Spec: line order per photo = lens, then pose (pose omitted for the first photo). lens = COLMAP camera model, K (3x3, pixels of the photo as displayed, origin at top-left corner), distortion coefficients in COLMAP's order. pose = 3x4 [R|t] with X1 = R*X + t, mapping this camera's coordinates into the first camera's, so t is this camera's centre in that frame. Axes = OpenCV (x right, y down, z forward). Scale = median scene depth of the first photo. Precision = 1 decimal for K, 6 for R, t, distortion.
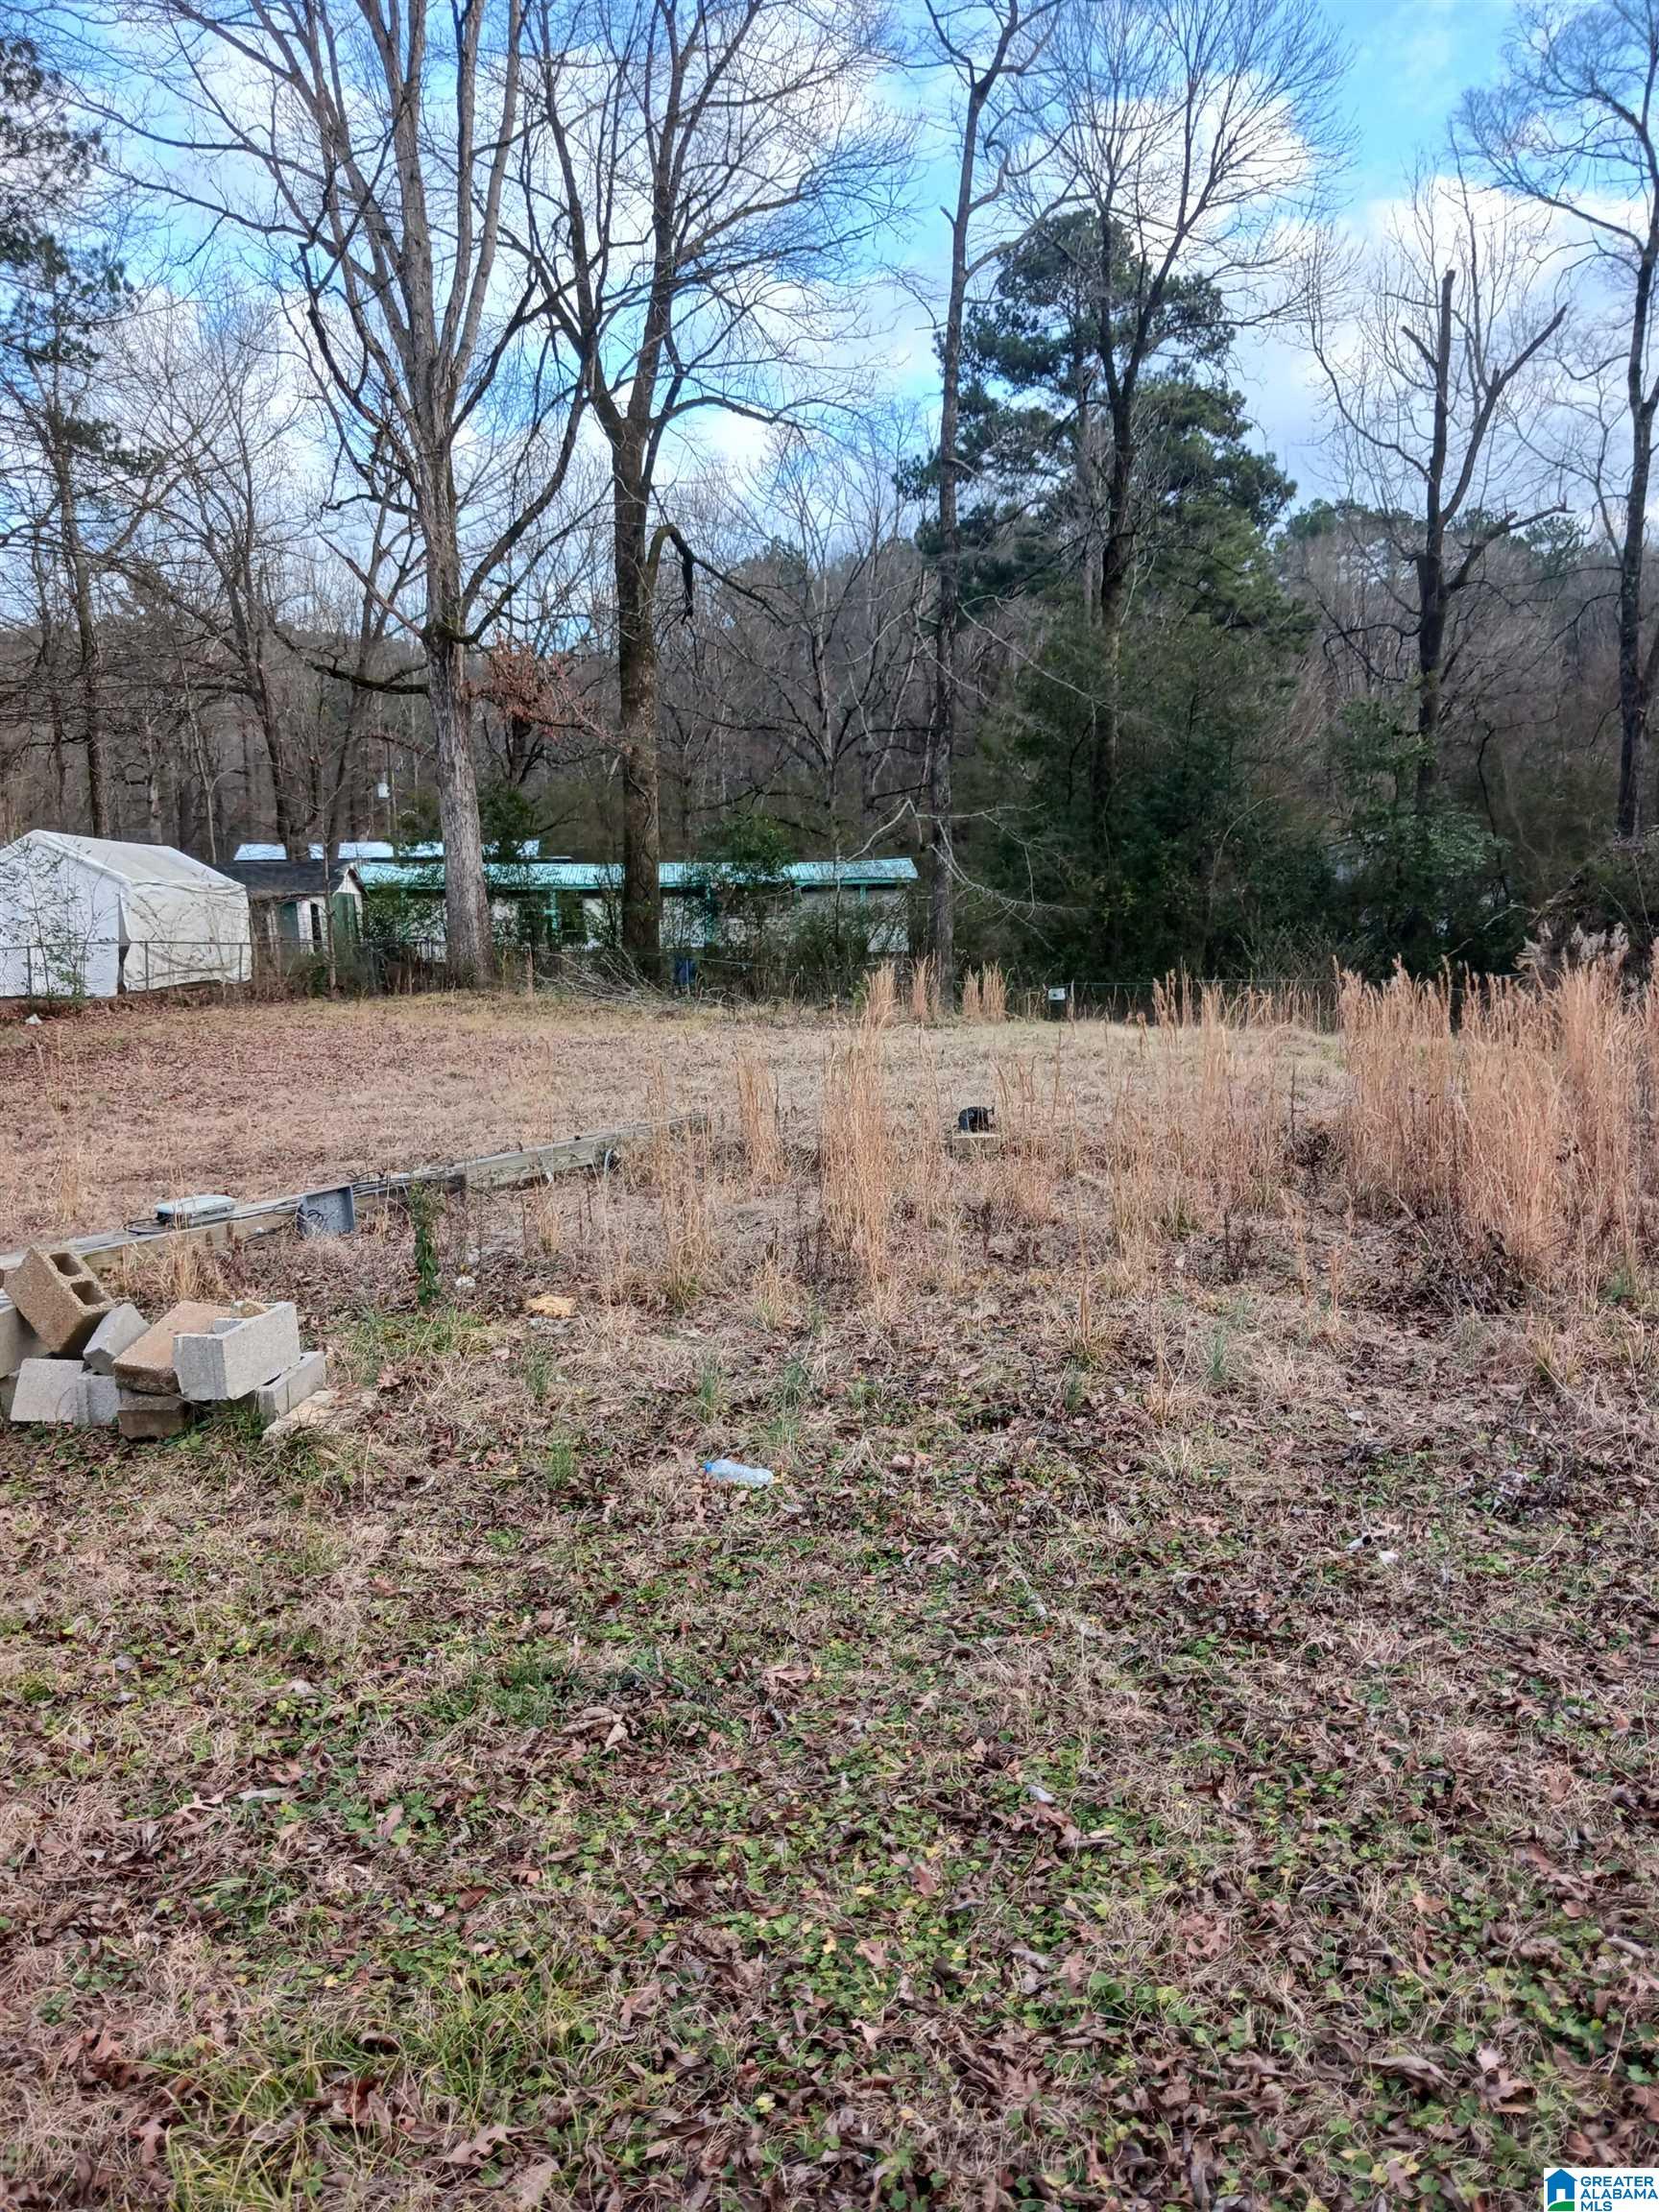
lens RADIAL K [[1778.9, 0, 840.1], [0, 1778.9, 1107.3], [0, 0, 1]] dist [0.009097, -0.007102]
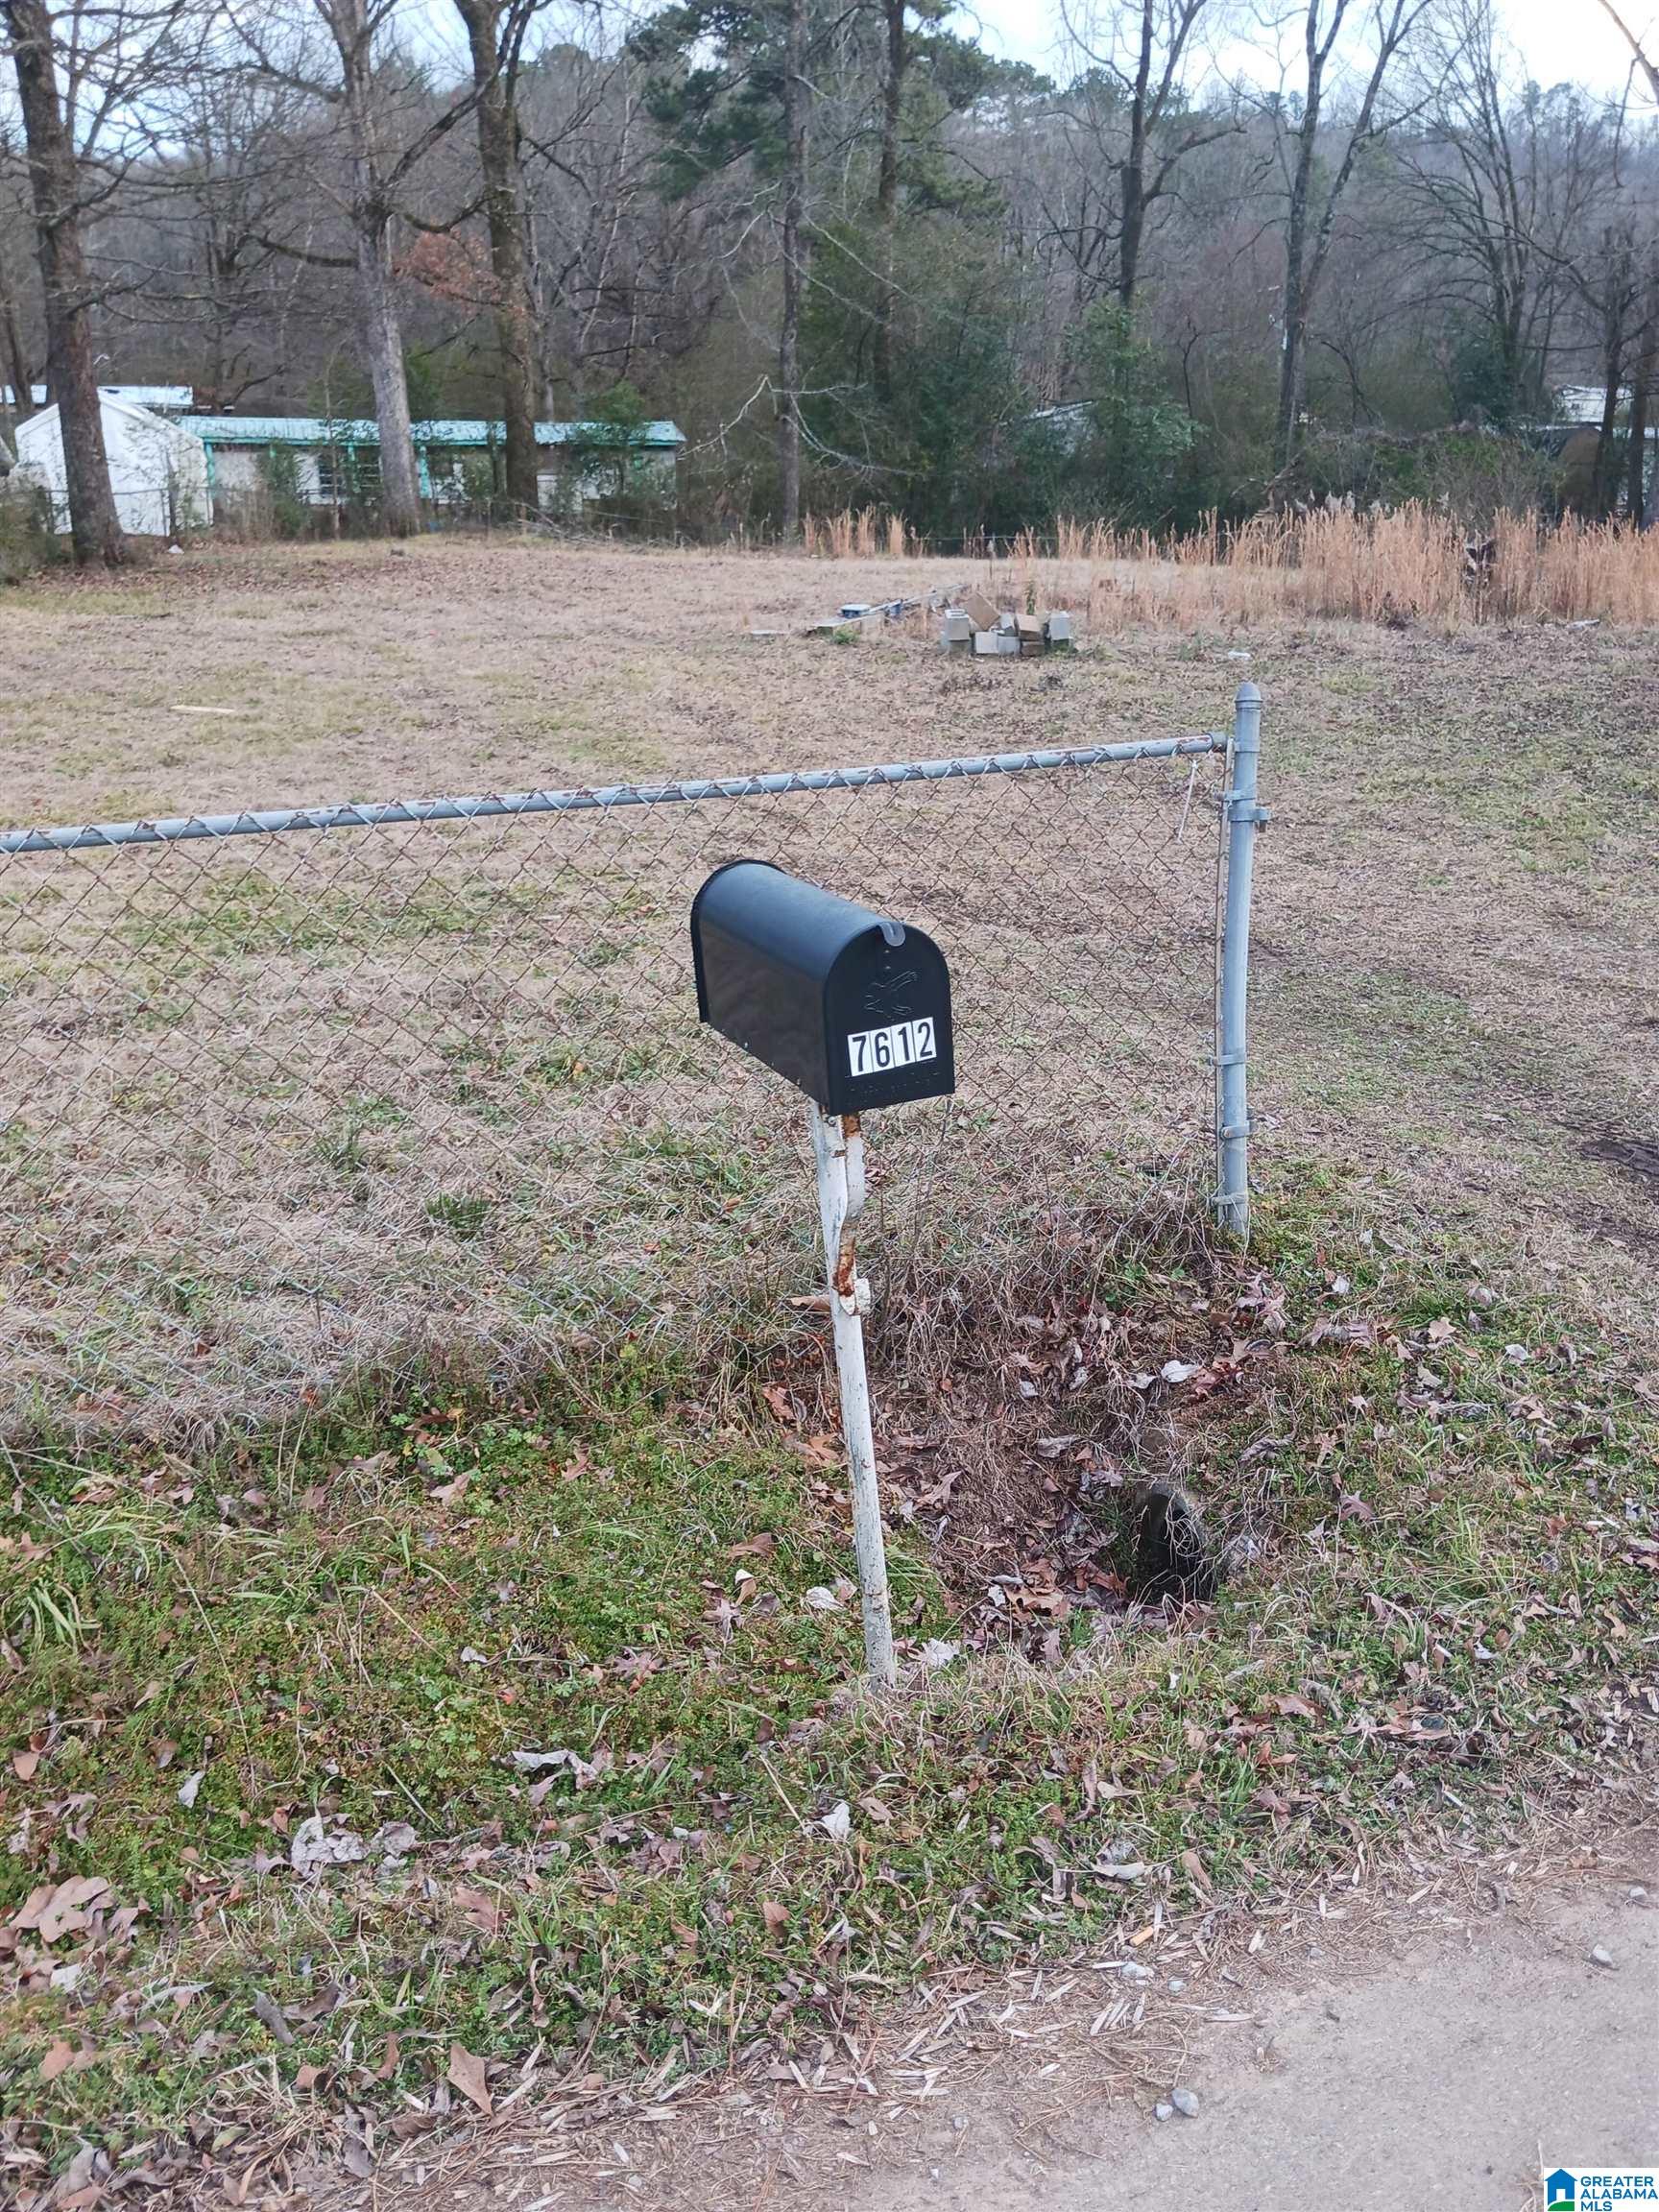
lens RADIAL K [[1752.4, 0, 816.2], [0, 1752.4, 1104.0], [0, 0, 1]] dist [-0.007997, 0.000430]
pose [[0.976946, -0.051995, 0.207057, -0.150138], [0.002035, 0.972111, 0.234513, 0.024785], [-0.213476, -0.228685, 0.949806, -0.206109]]
